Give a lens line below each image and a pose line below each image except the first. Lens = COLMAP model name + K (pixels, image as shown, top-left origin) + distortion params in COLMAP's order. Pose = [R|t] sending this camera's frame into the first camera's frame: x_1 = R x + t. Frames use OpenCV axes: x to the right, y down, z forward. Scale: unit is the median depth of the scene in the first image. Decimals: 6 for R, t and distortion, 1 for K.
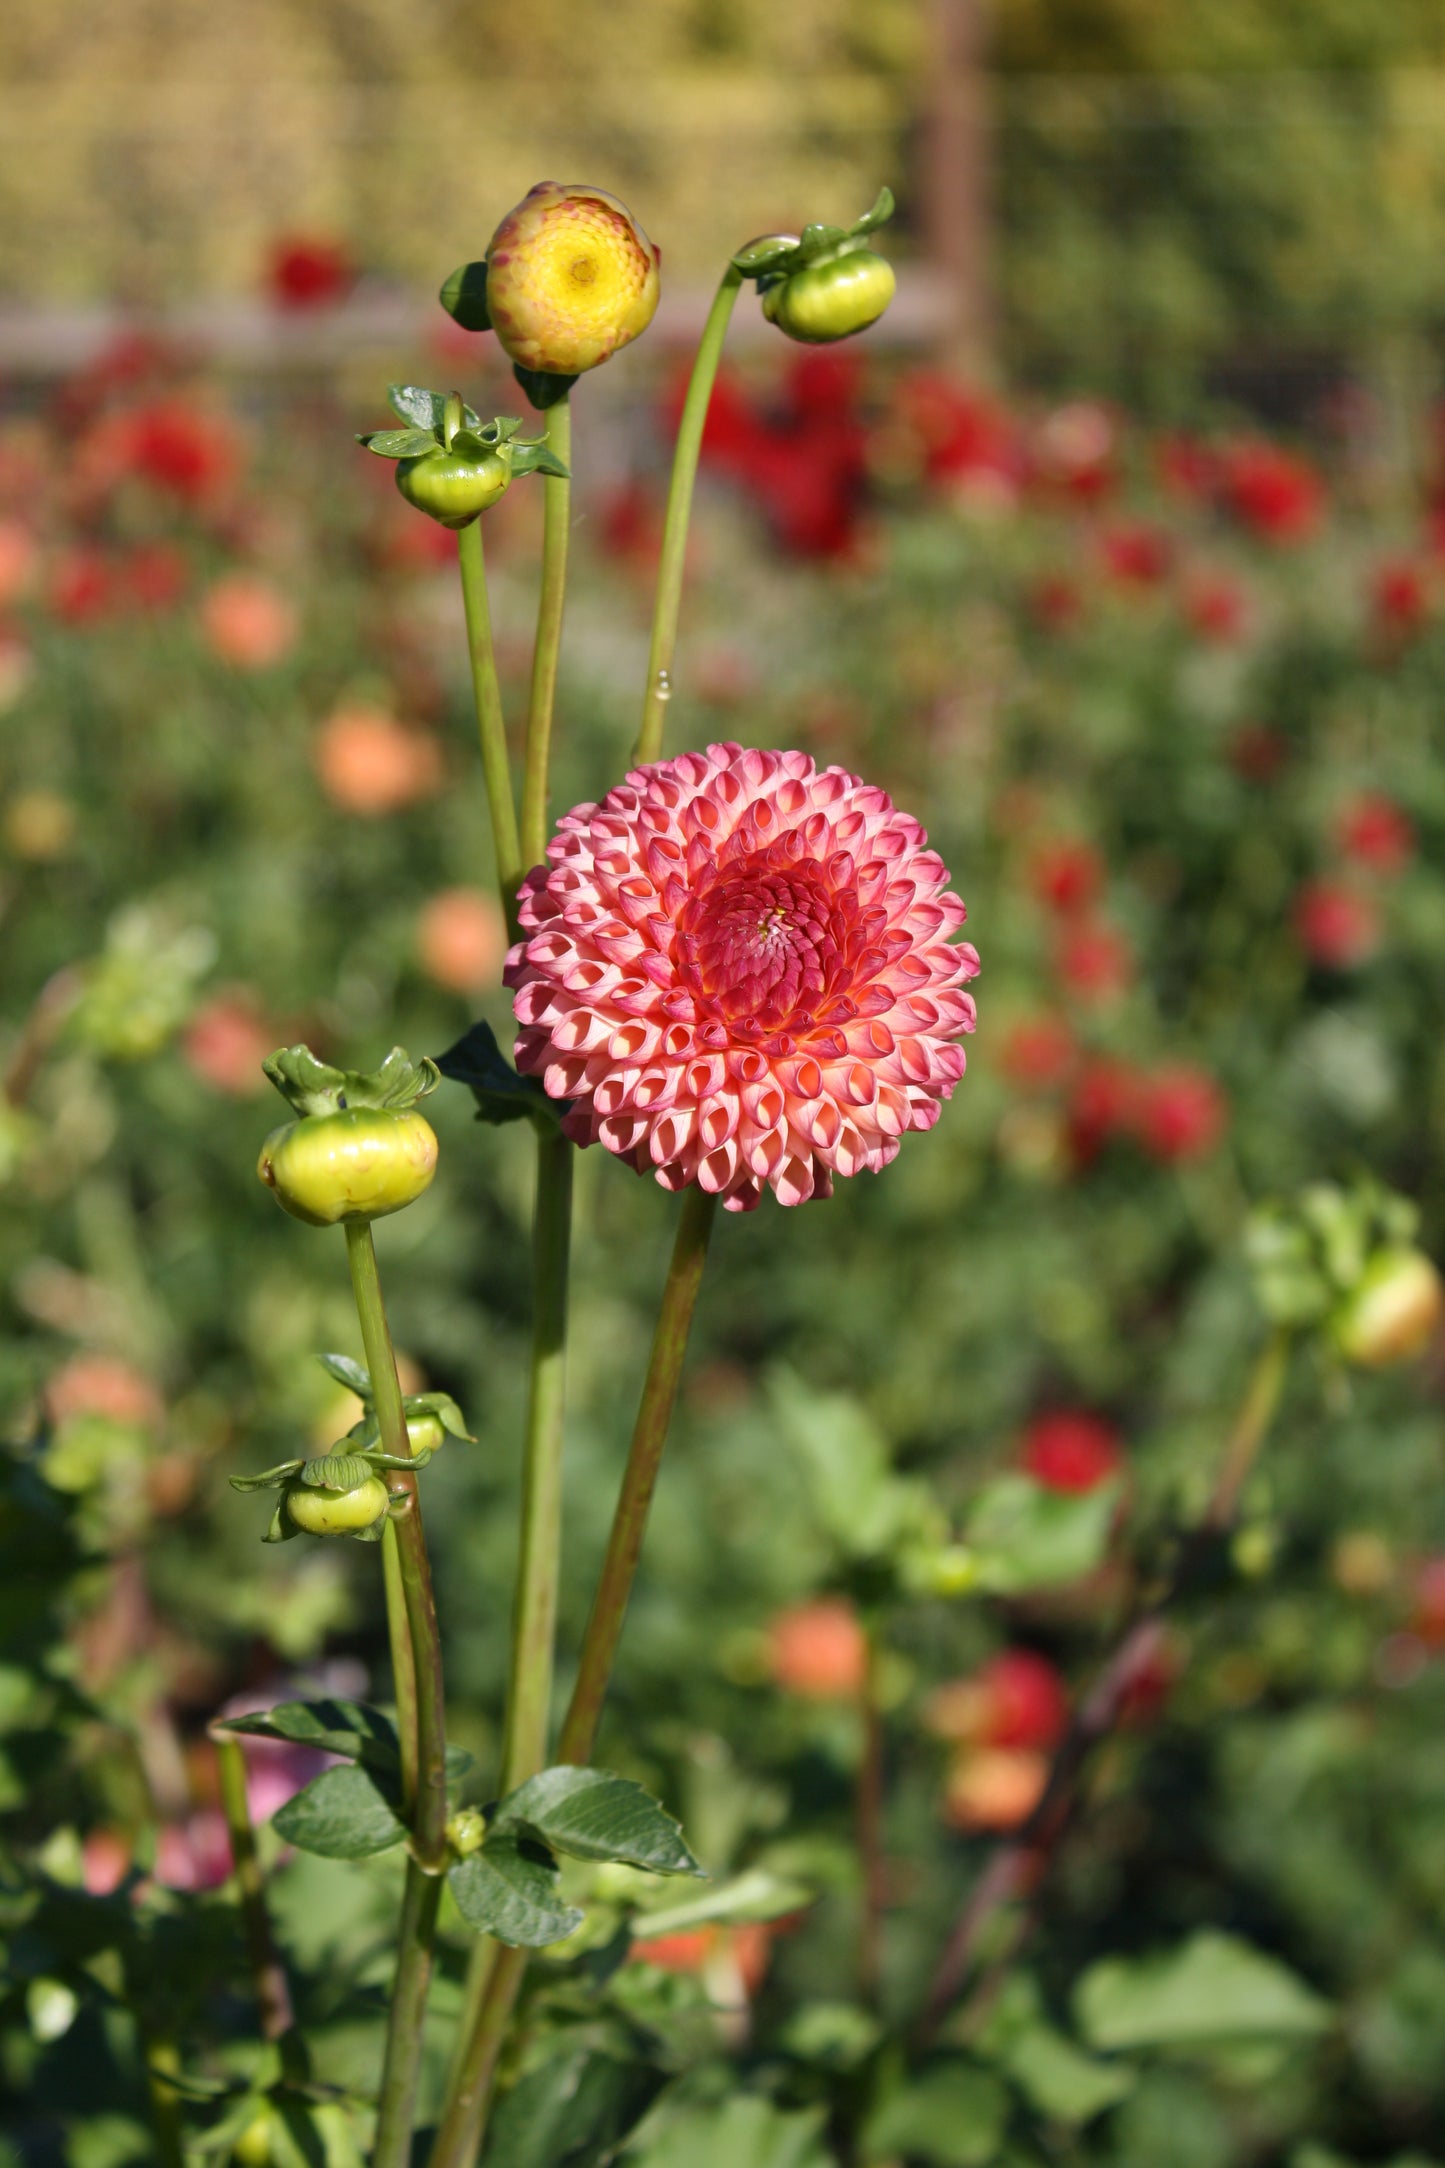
lens RADIAL K [[4501.2, 0, 722.5], [0, 4501.2, 1084.0], [0, 0, 1]] dist [0.023754, 0.276396]
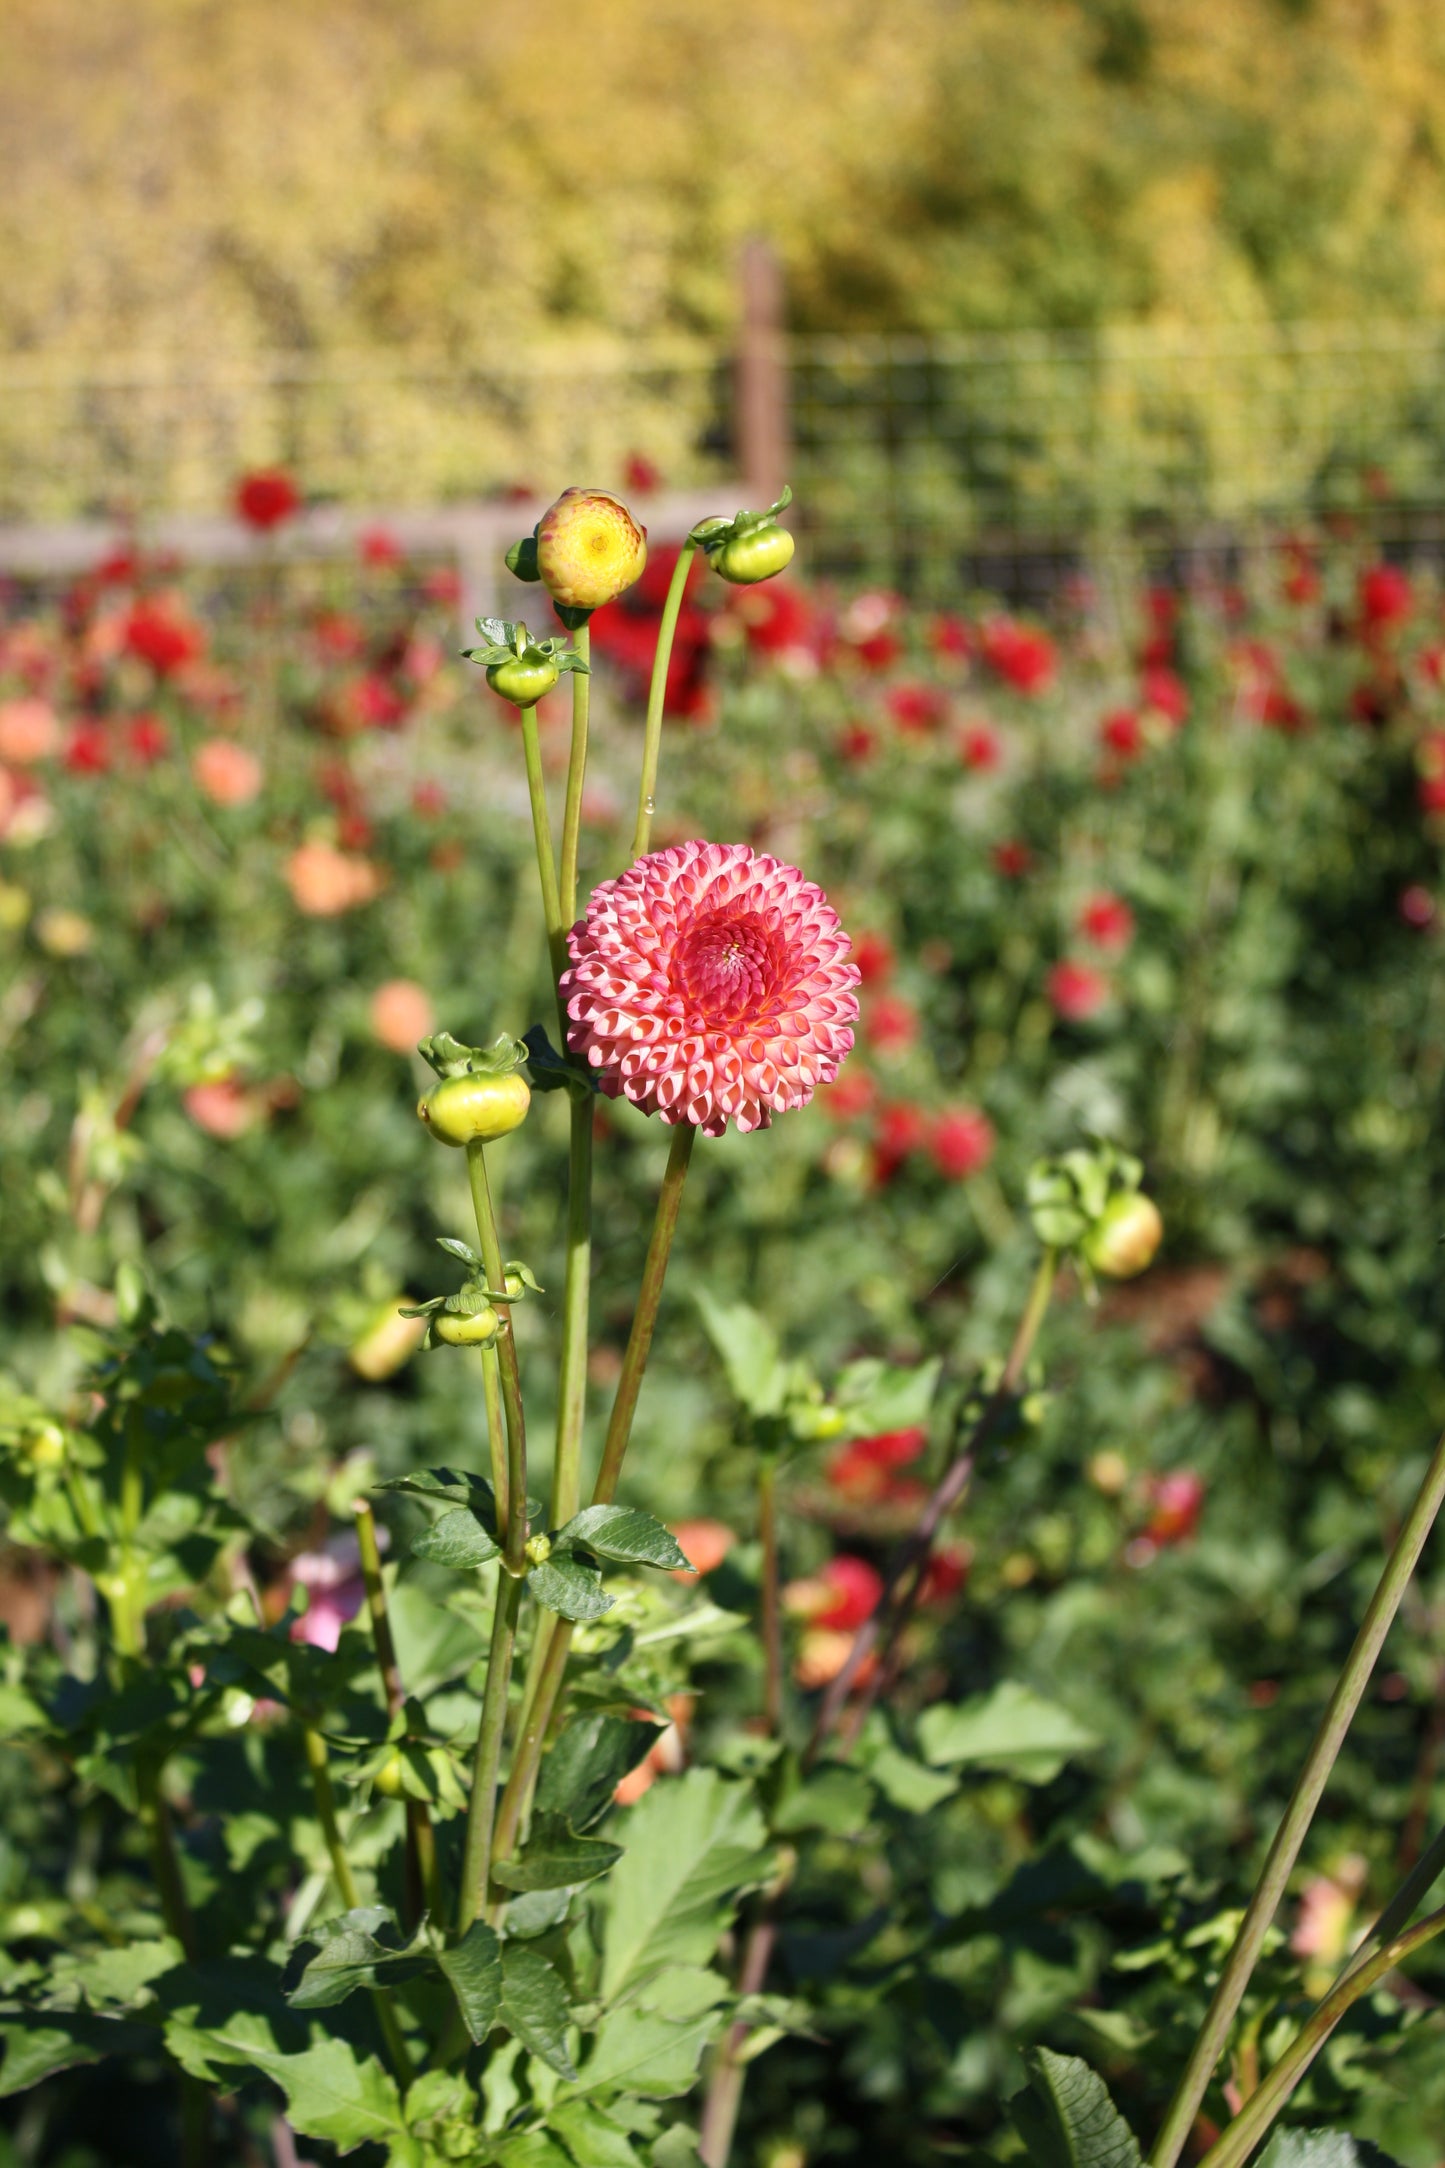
lens RADIAL K [[3599.5, 0, 722.5], [0, 3599.5, 1084.0], [0, 0, 1]] dist [-0.058943, -0.018829]
pose [[0.999089, -0.022237, 0.036430, -0.038878], [0.022722, 0.999658, -0.012953, 0.026499], [-0.036130, 0.013769, 0.999252, -0.262211]]
